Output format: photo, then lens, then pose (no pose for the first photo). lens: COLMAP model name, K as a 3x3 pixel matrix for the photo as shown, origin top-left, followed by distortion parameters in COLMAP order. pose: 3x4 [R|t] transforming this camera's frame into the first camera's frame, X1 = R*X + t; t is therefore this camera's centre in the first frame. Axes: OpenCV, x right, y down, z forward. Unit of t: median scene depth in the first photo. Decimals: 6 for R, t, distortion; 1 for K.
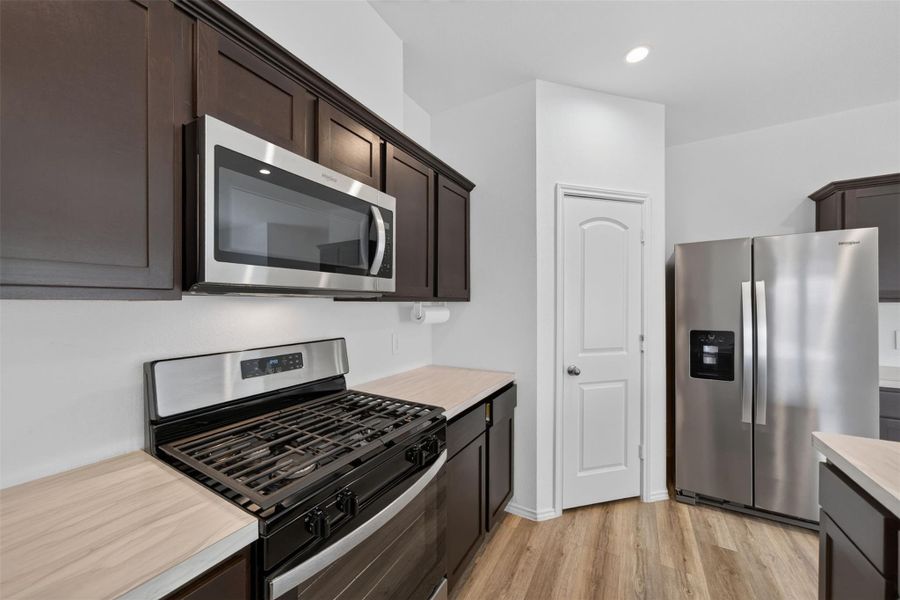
lens RADIAL K [[325.9, 0, 447.5], [0, 325.9, 306.6], [0, 0, 1]] dist [-0.005704, 0.001846]
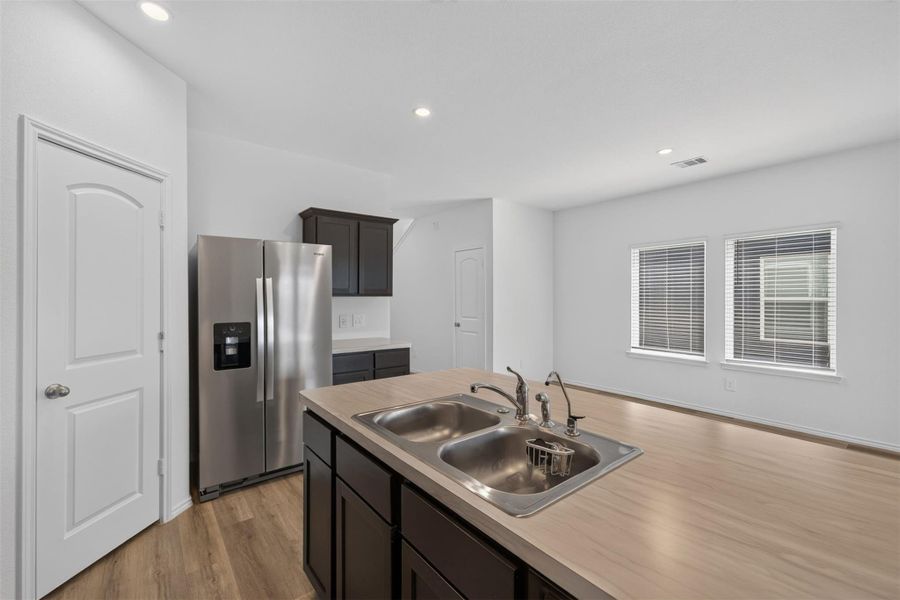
lens RADIAL K [[372.1, 0, 441.2], [0, 372.1, 299.5], [0, 0, 1]] dist [0.001437, 0.002789]
pose [[0.363862, -0.001483, 0.931452, -0.067431], [0.004043, 0.999992, 0.000012, 0.000895], [-0.931444, 0.003761, 0.363865, -0.071795]]
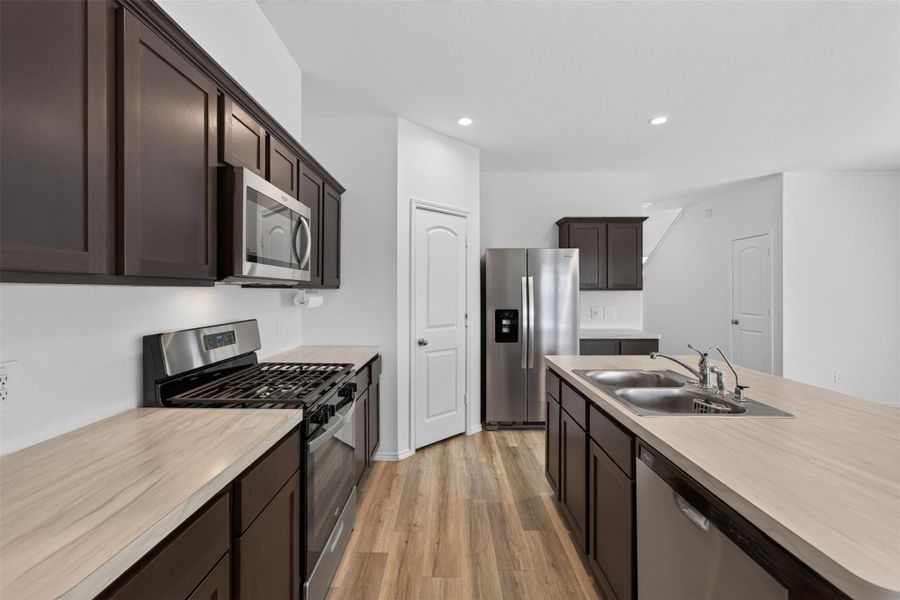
lens RADIAL K [[384.9, 0, 451.9], [0, 384.9, 295.9], [0, 0, 1]] dist [-0.009561, 0.002429]
pose [[0.861234, -0.001835, 0.508206, -0.314231], [0.000790, 0.999997, 0.002273, 0.007432], [-0.508209, -0.001557, 0.861233, -0.415053]]
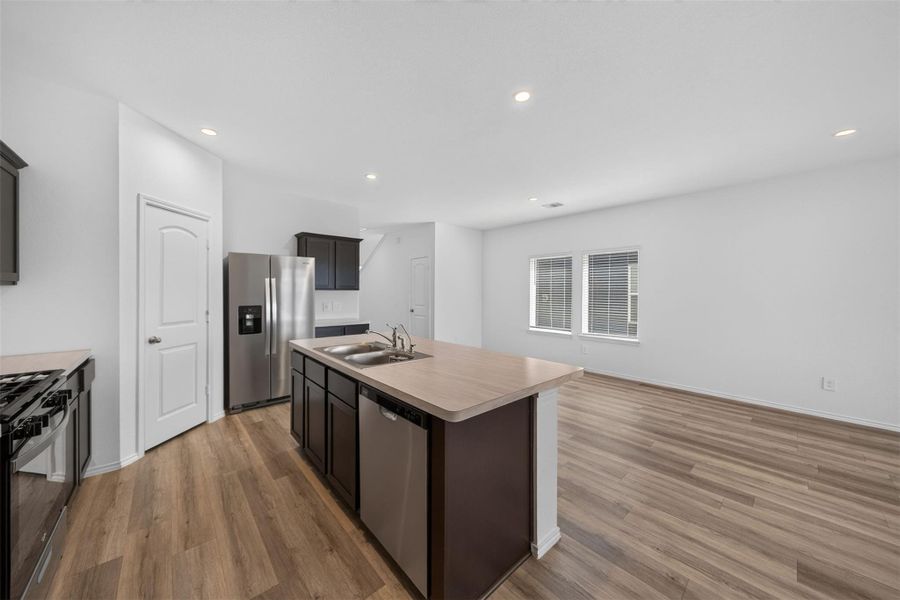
lens RADIAL K [[307.5, 0, 436.2], [0, 307.5, 296.0], [0, 0, 1]] dist [0.003212, 0.000473]
pose [[0.322126, -0.007398, 0.946668, -0.434591], [-0.002061, 0.999962, 0.008516, 0.006755], [-0.946694, -0.004694, 0.322099, -0.480797]]
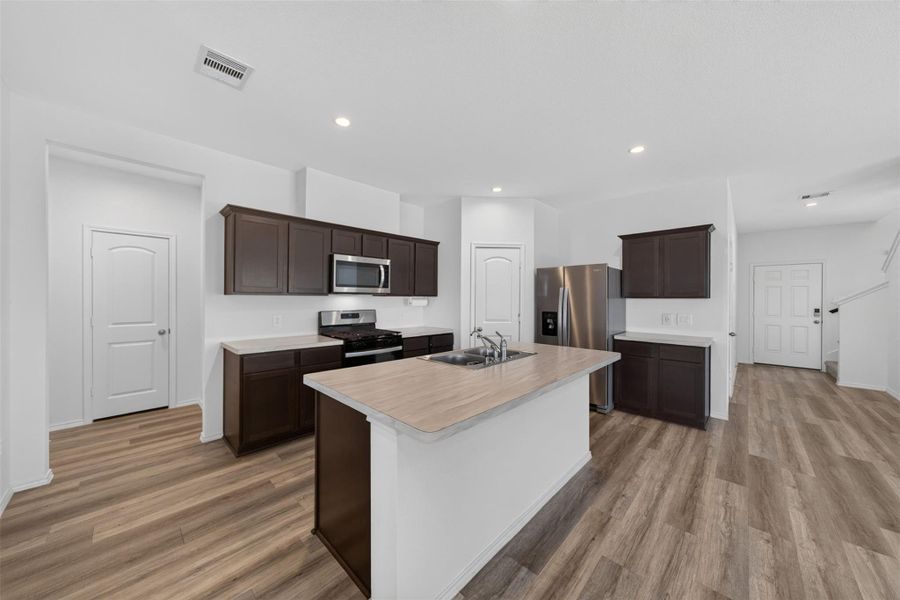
lens RADIAL K [[307.5, 0, 455.3], [0, 307.5, 302.7], [0, 0, 1]] dist [0.003212, 0.000473]
pose [[0.977015, 0.011626, -0.212851, 0.688087], [-0.010227, 0.999918, 0.007670, 0.009857], [0.212923, -0.005317, 0.977055, -1.069318]]
